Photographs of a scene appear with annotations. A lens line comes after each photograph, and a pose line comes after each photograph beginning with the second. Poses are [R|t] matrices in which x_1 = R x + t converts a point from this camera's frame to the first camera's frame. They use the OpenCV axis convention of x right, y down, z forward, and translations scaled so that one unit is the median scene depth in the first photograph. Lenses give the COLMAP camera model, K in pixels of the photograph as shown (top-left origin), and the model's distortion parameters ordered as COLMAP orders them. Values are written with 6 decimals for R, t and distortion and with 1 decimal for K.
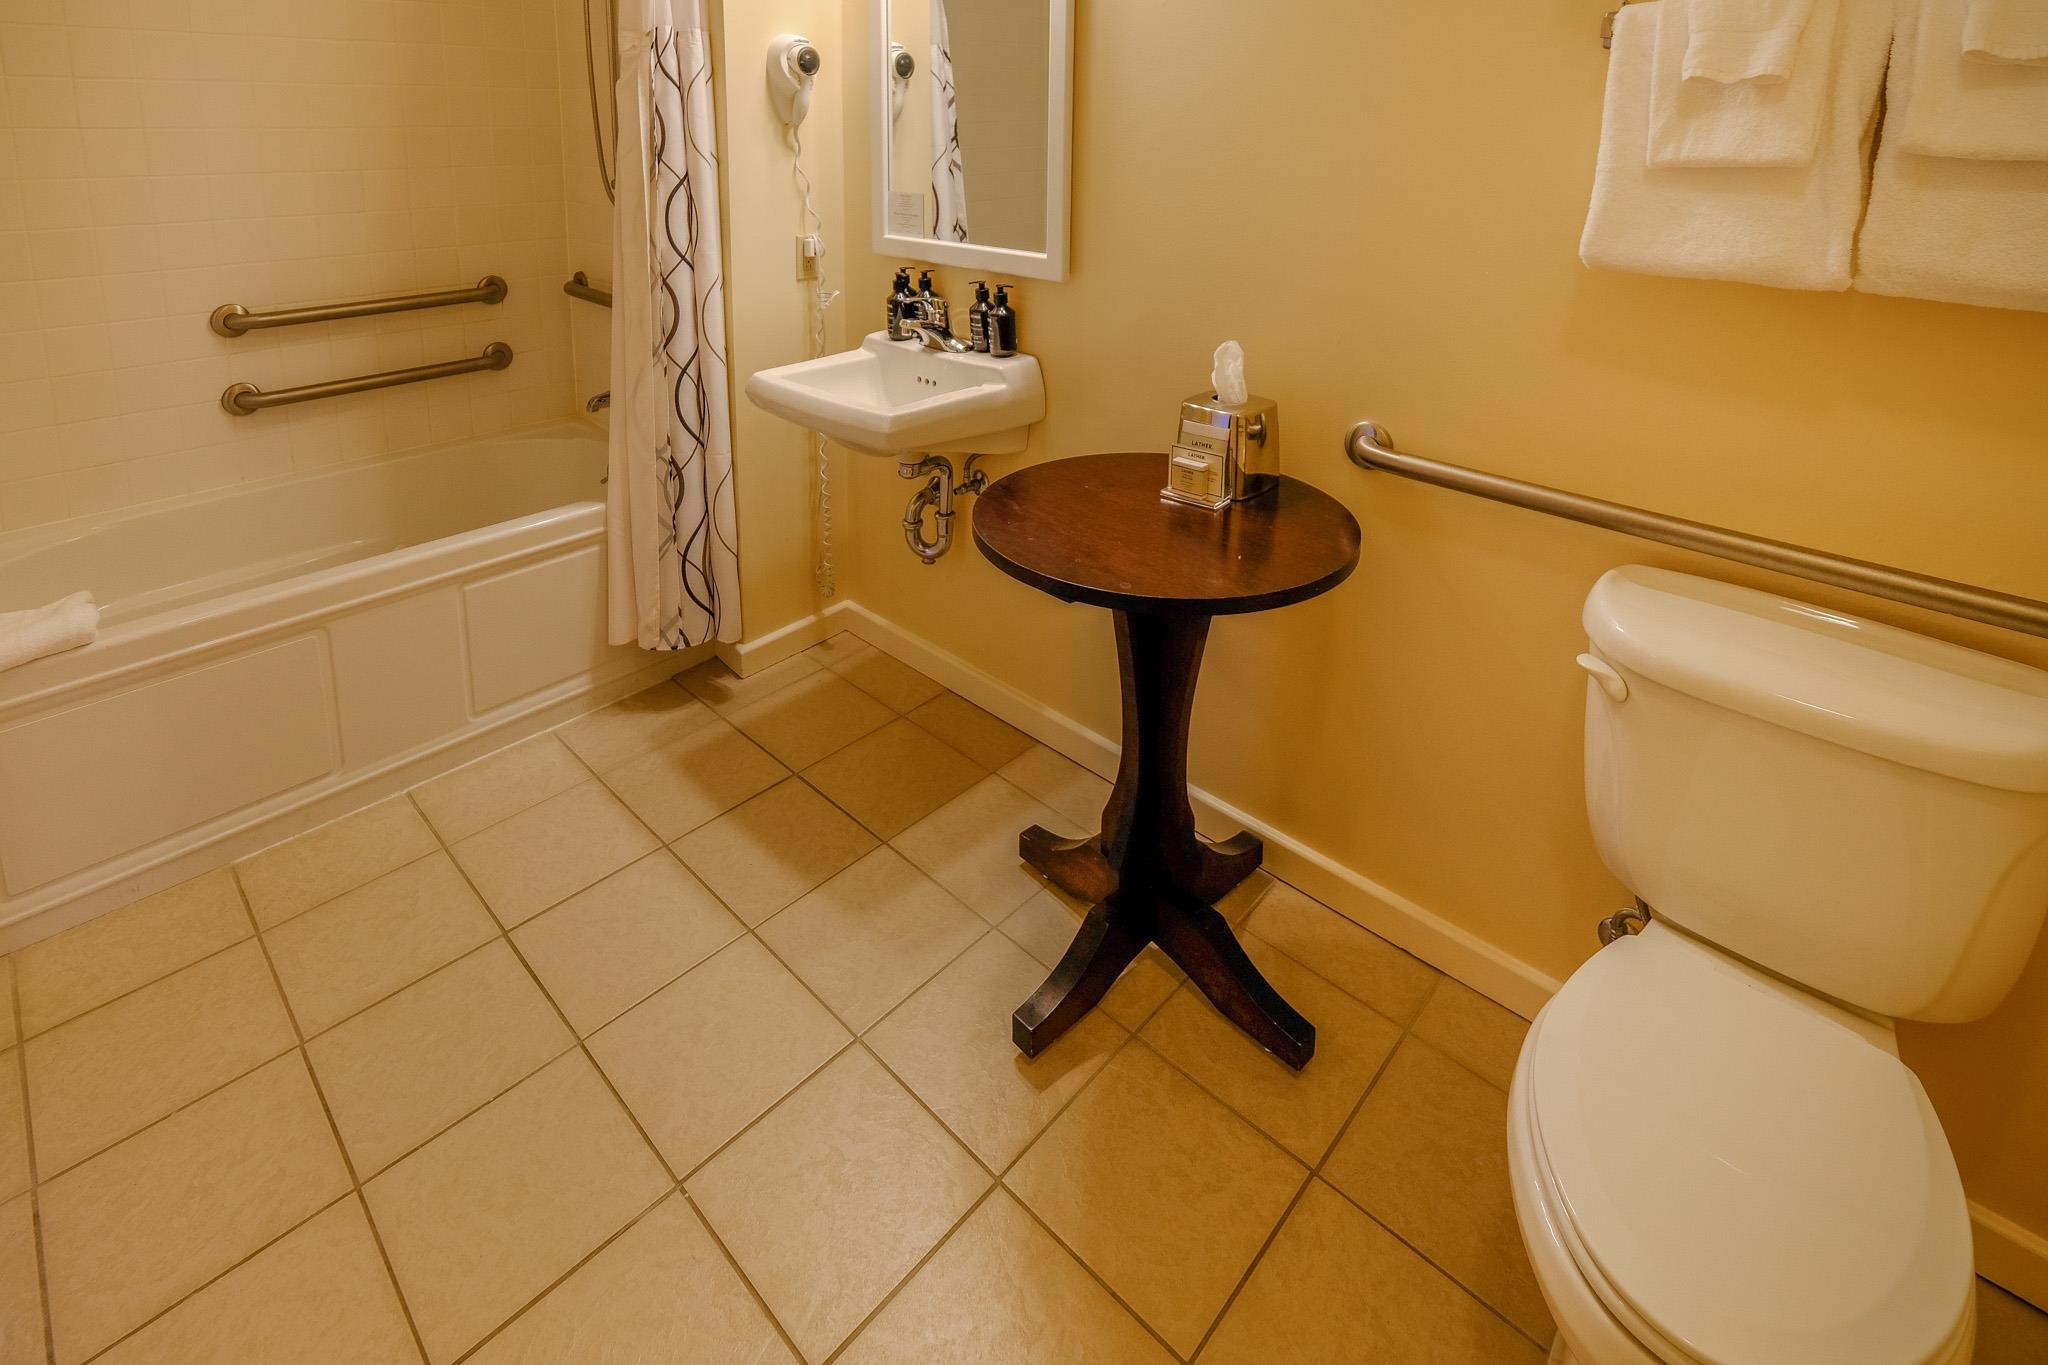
lens RADIAL K [[992.8, 0, 1160.9], [0, 992.8, 681.1], [0, 0, 1]] dist [-0.002291, 0.000039]
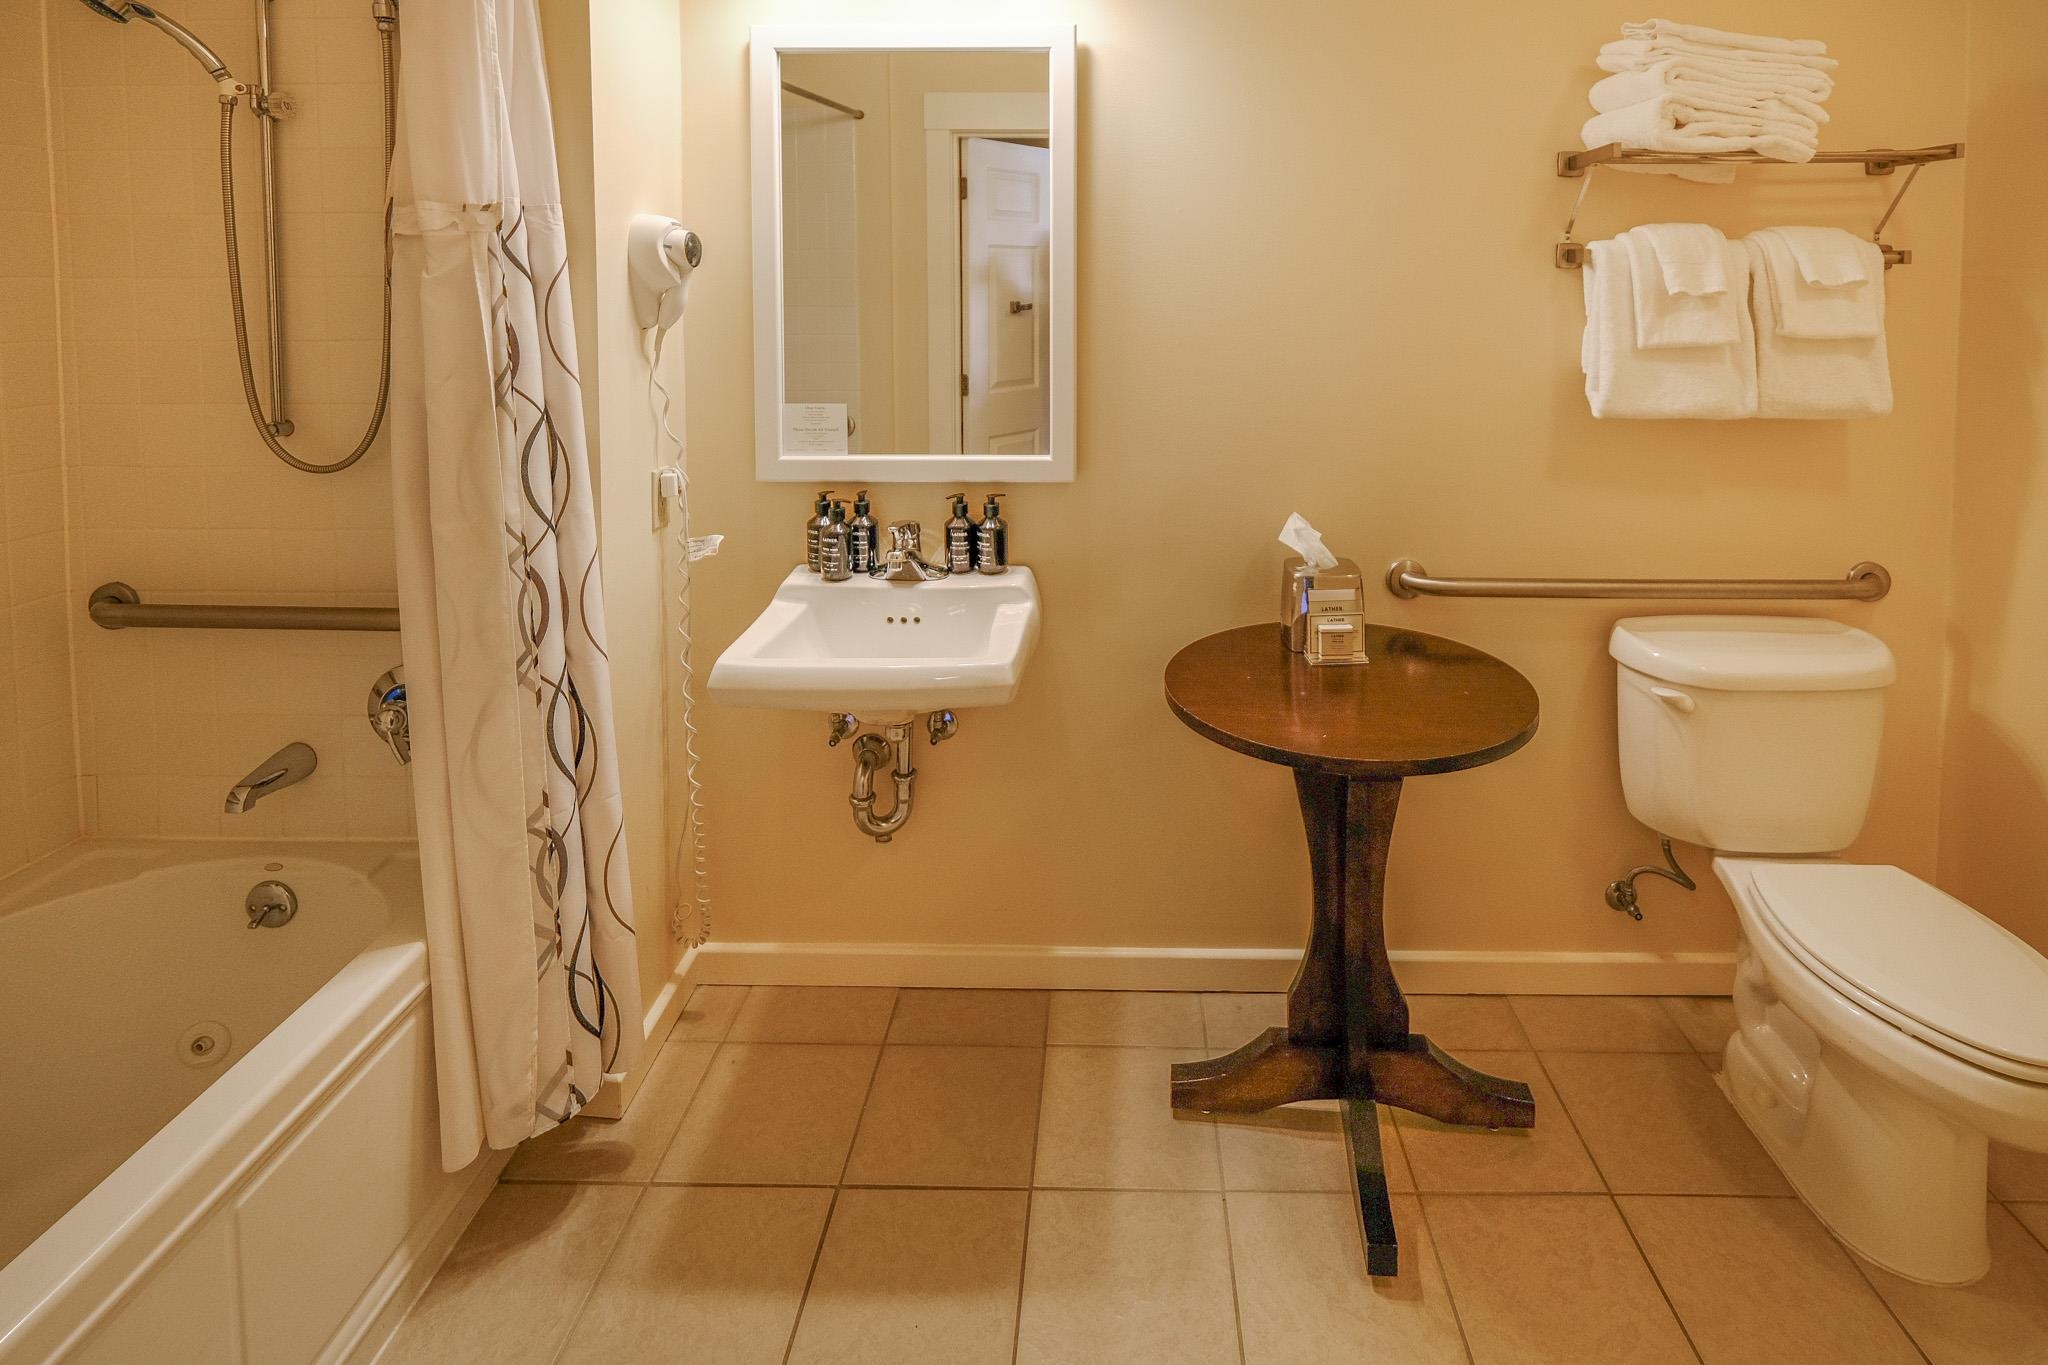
lens RADIAL K [[992.8, 0, 1160.9], [0, 992.8, 681.1], [0, 0, 1]] dist [-0.002291, 0.000039]
pose [[0.707957, -0.263531, 0.655247, -0.633999], [0.345712, 0.938333, 0.003861, -0.185794], [-0.615857, 0.223793, 0.755405, 0.268111]]
